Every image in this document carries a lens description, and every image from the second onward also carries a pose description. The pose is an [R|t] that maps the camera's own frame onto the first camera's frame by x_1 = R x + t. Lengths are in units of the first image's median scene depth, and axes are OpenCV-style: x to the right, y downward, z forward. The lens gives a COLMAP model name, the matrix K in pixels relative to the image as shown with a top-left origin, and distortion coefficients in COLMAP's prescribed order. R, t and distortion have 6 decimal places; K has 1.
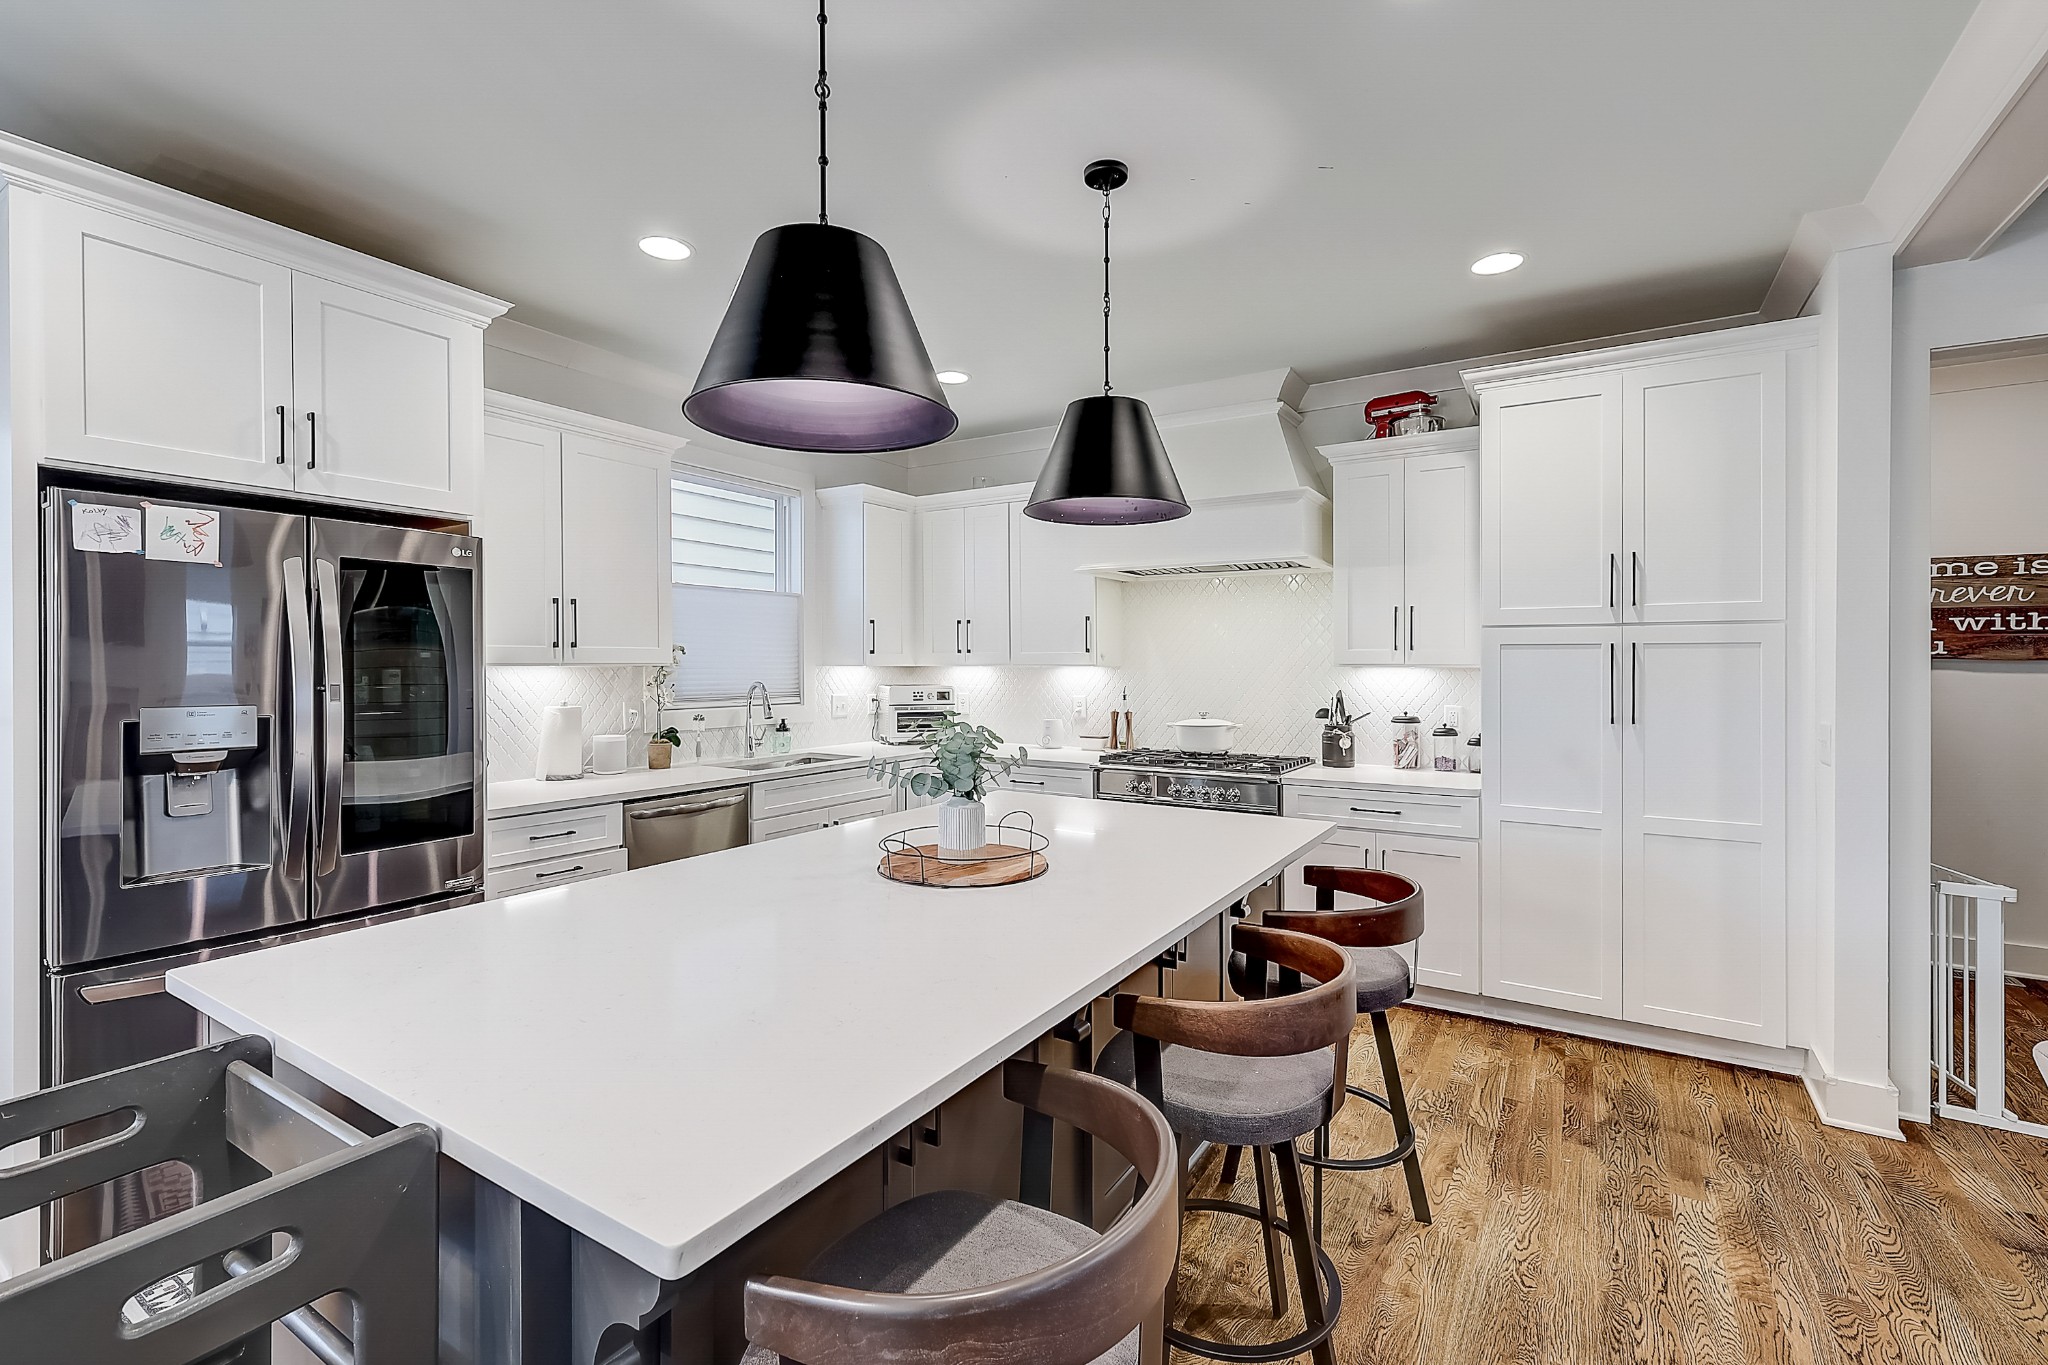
lens RADIAL K [[888.5, 0, 1030.0], [0, 888.5, 665.0], [0, 0, 1]] dist [-0.005634, -0.002218]
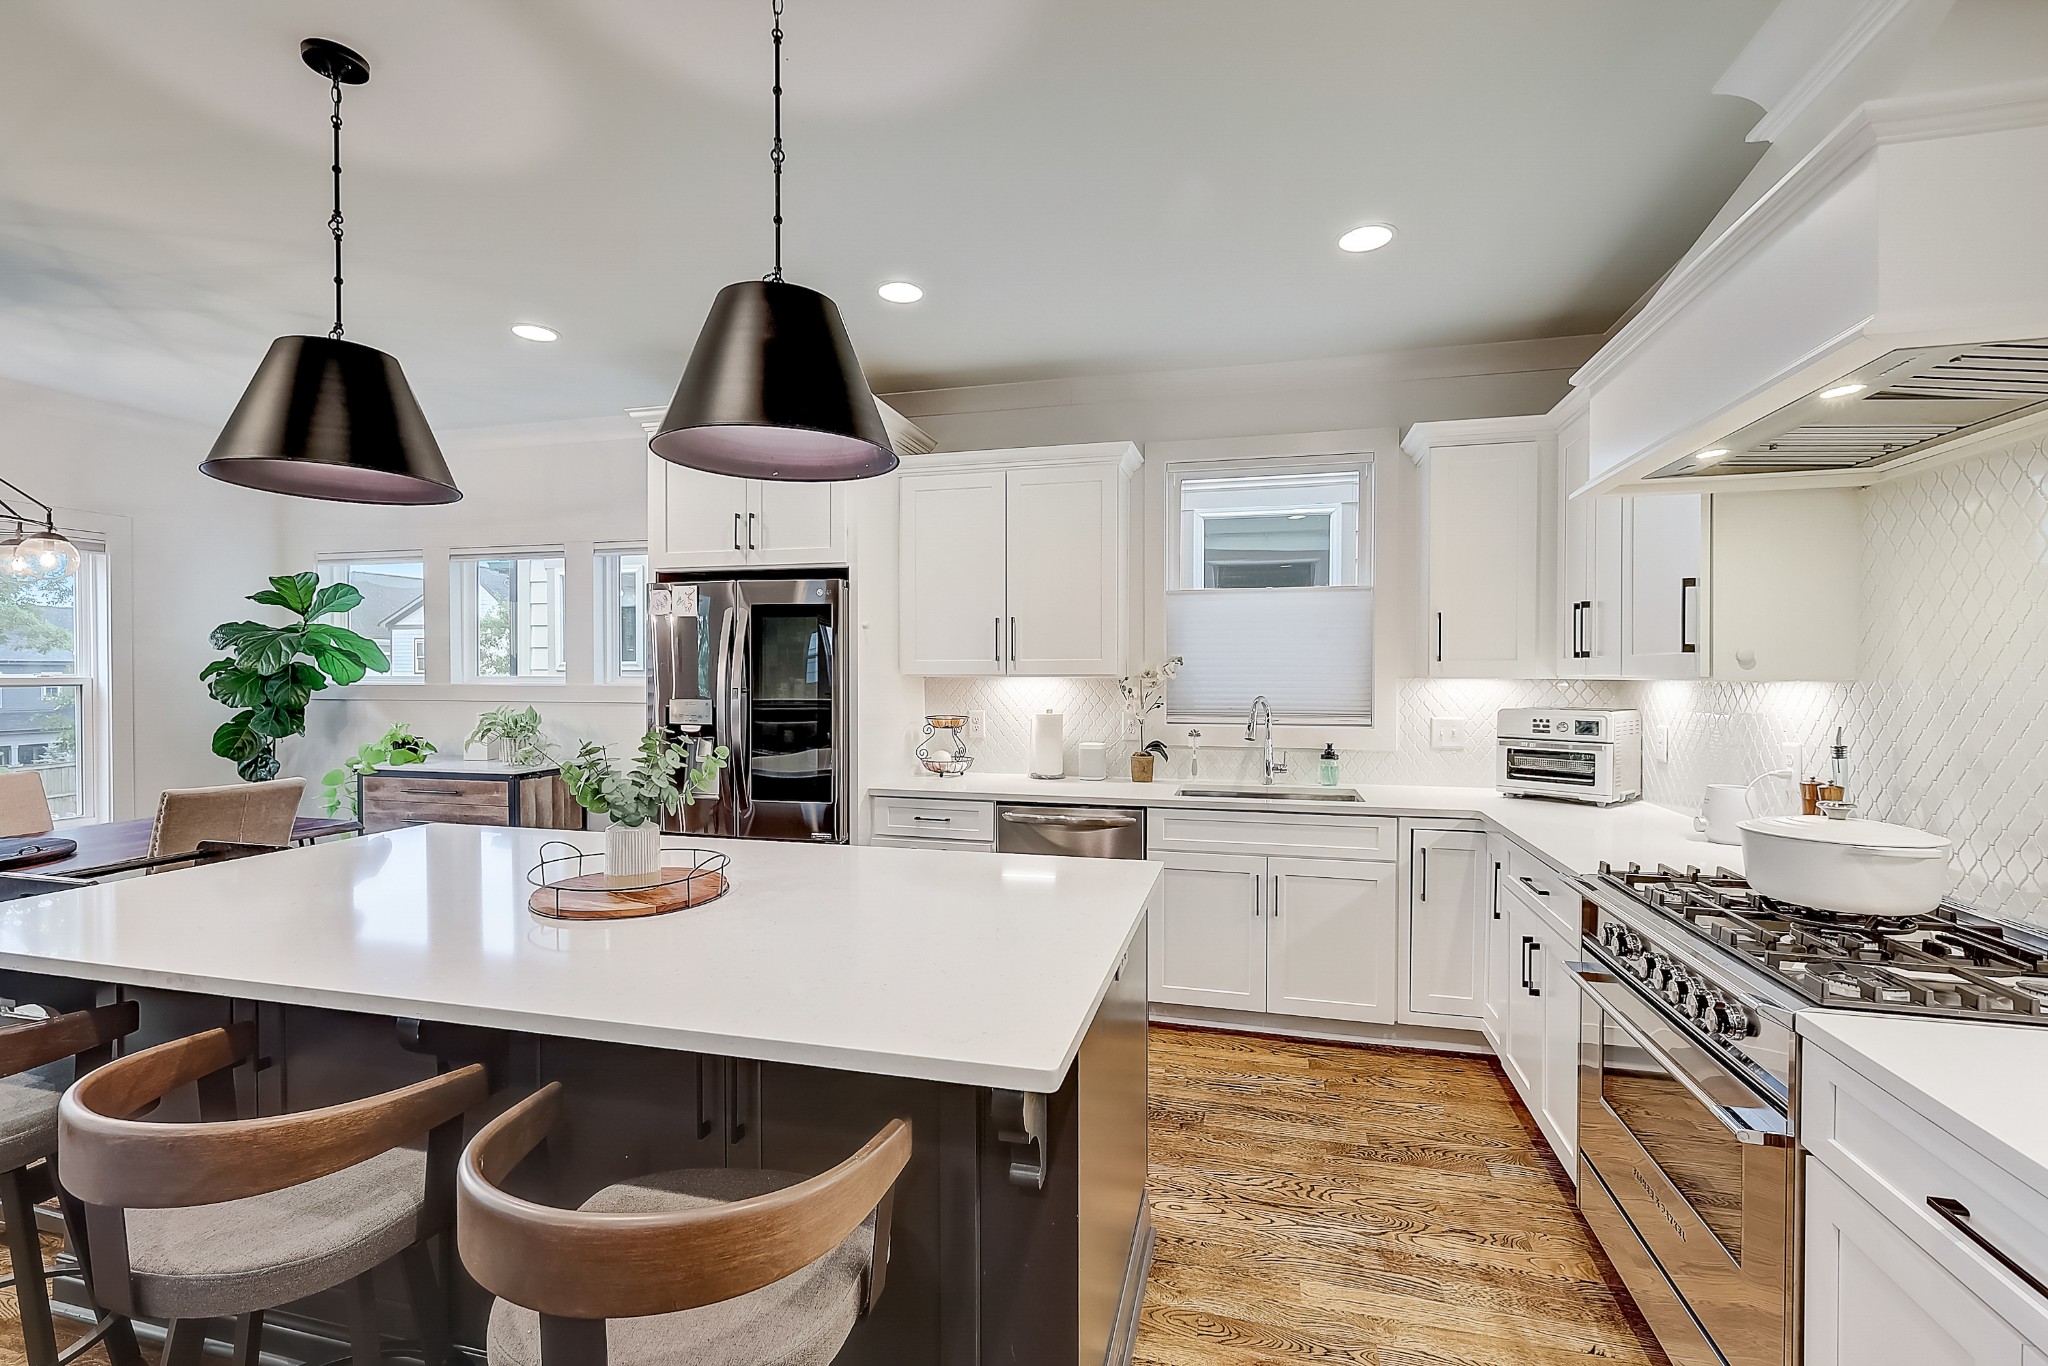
lens RADIAL K [[888.5, 0, 1030.1], [0, 888.5, 686.6], [0, 0, 1]] dist [-0.005634, -0.002218]
pose [[0.298509, 0.012150, -0.954329, 0.507492], [-0.002455, 0.999925, 0.011963, -0.000303], [0.954404, -0.001229, 0.298517, 0.613156]]
